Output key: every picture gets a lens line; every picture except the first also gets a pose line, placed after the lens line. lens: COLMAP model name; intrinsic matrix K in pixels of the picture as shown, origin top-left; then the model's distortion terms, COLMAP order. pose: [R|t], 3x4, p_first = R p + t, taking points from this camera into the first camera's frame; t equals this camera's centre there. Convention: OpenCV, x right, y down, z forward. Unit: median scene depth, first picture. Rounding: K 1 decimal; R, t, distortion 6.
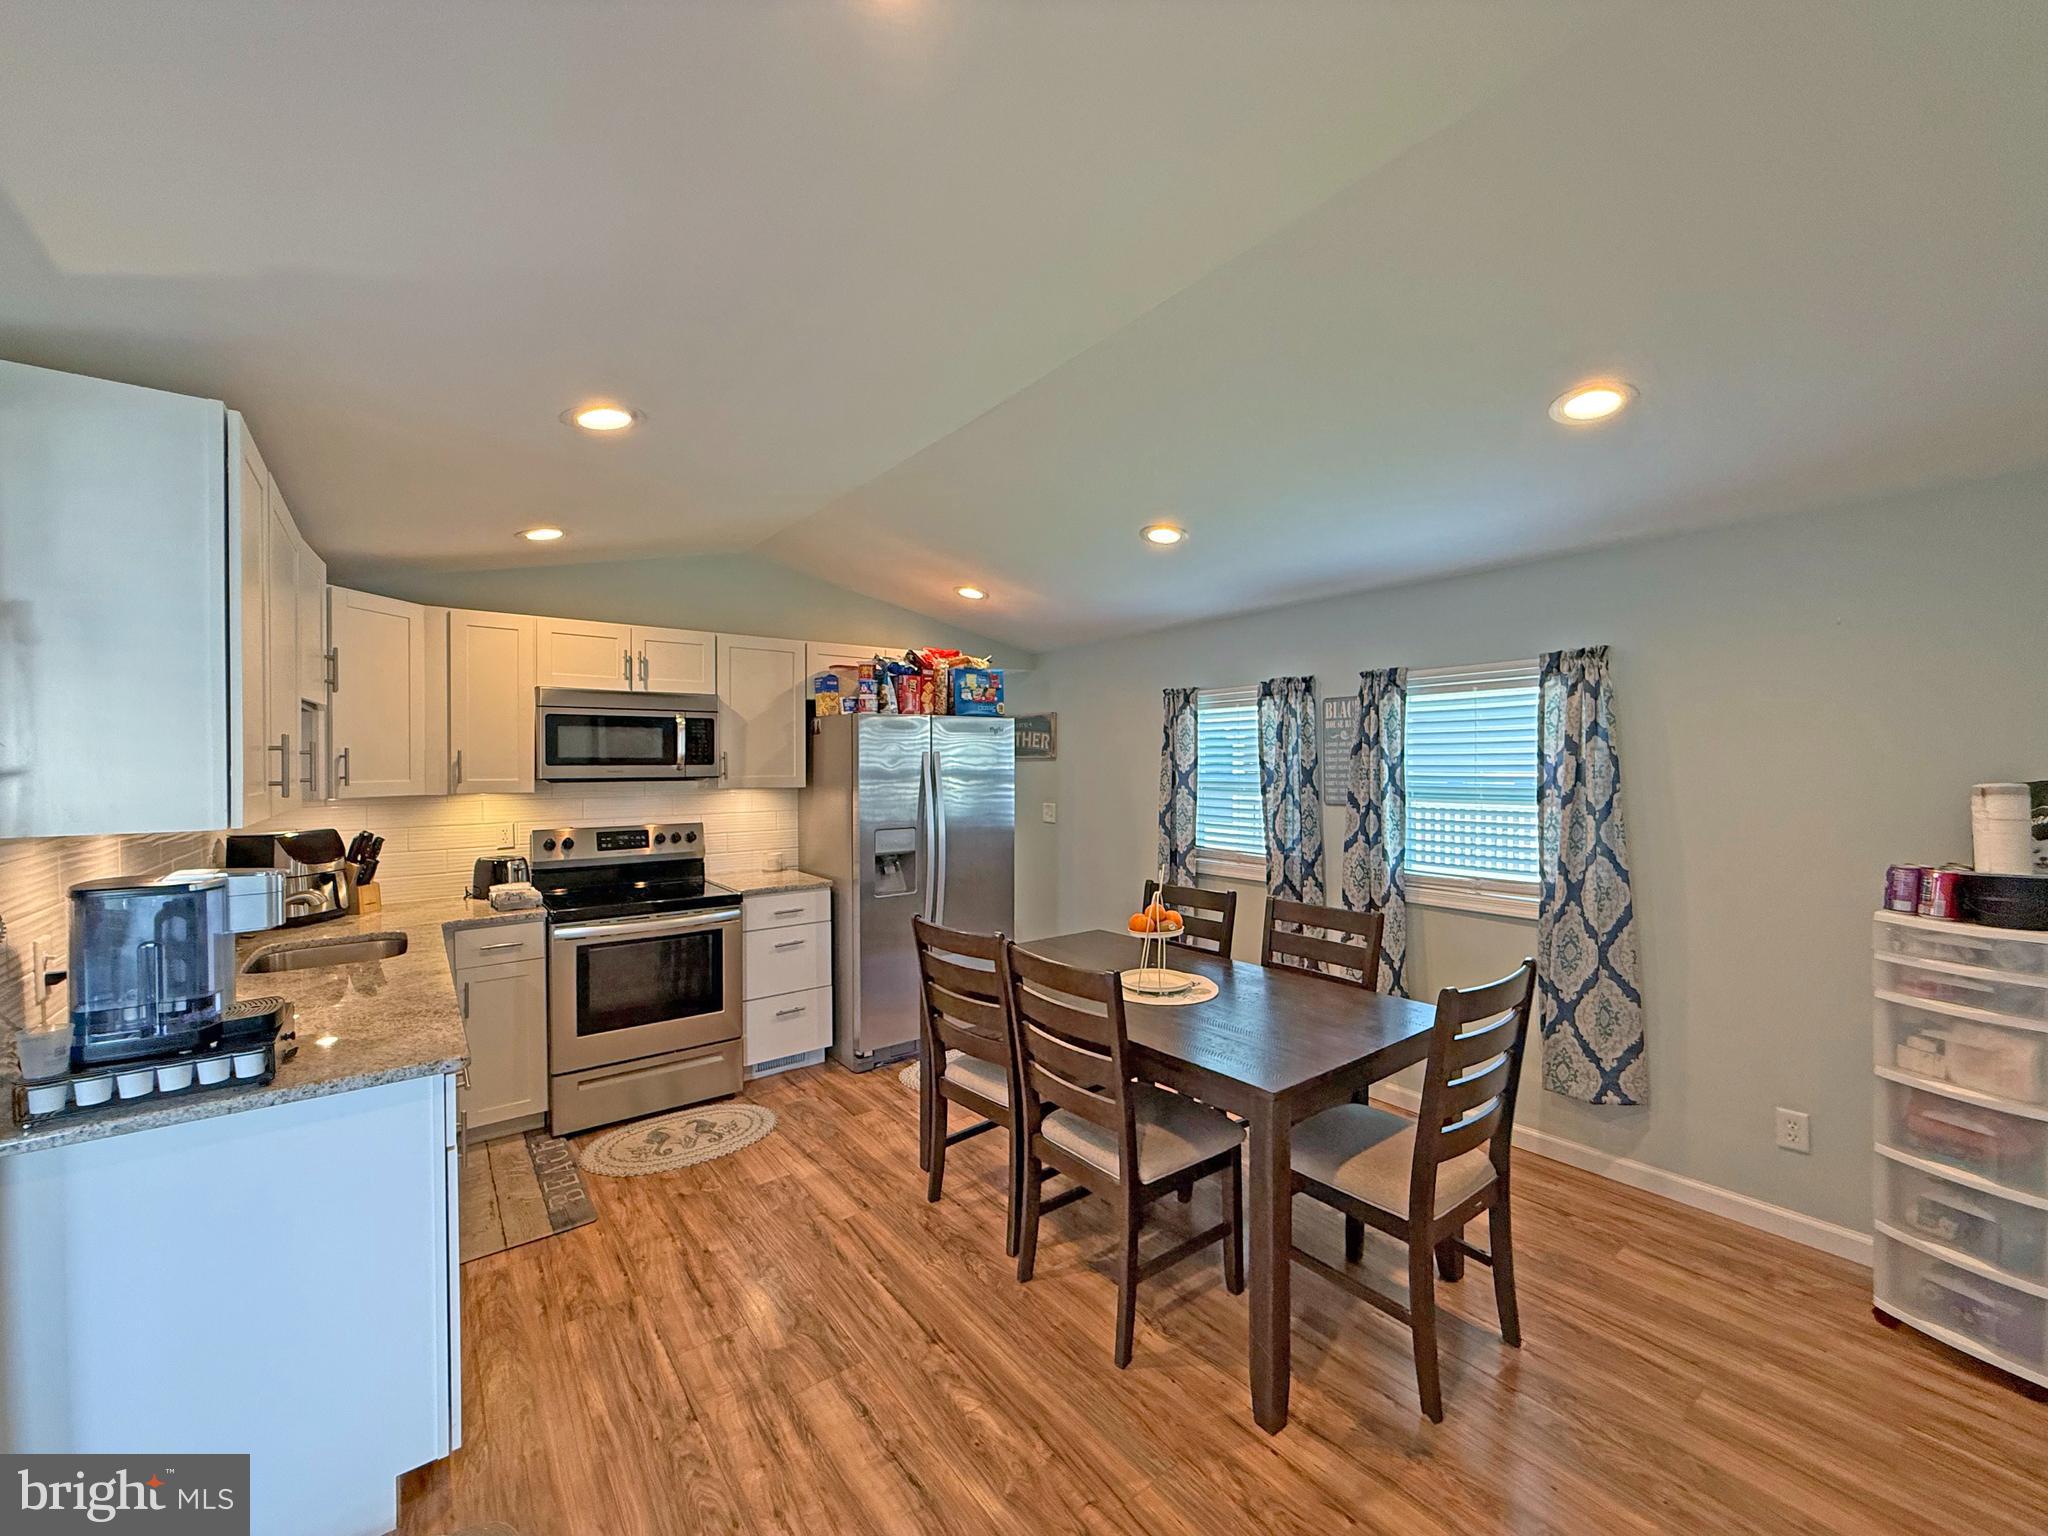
lens RADIAL K [[814.1, 0, 1038.3], [0, 814.1, 768.6], [0, 0, 1]] dist [-0.002015, -0.000163]
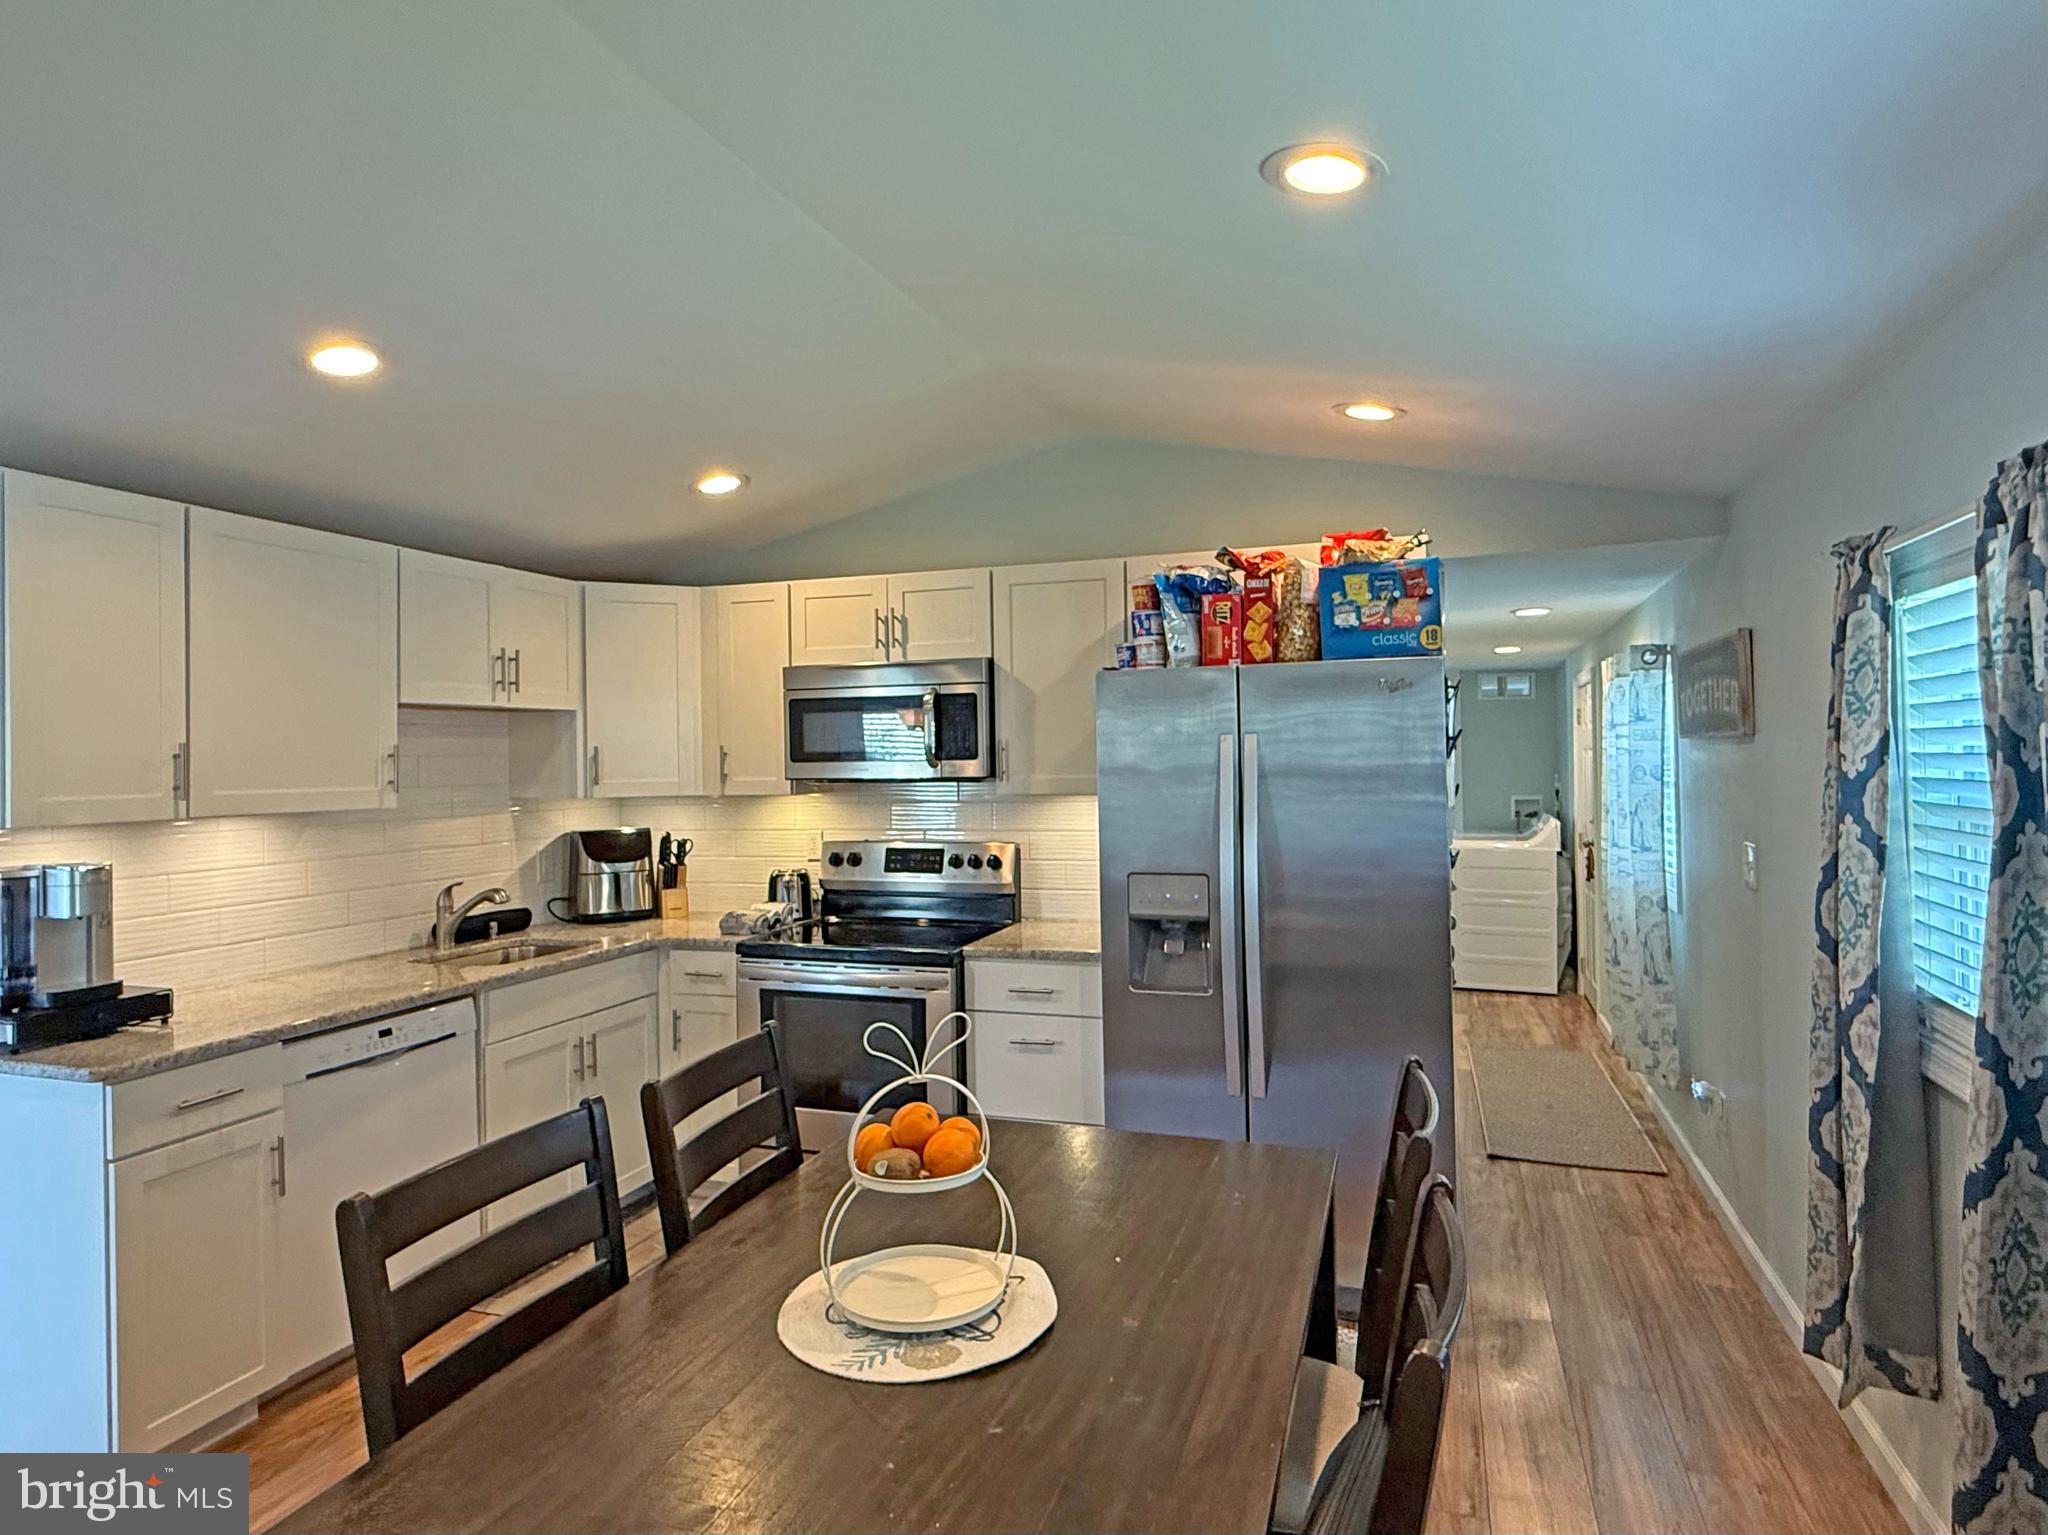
lens RADIAL K [[1184.4, 0, 1022.0], [0, 1184.4, 751.8], [0, 0, 1]] dist [0.006208, 0.000883]
pose [[0.547561, -0.007661, -0.836731, 0.466239], [0.004802, 0.999970, -0.006013, -0.005262], [0.836752, -0.000726, 0.547582, 0.490641]]
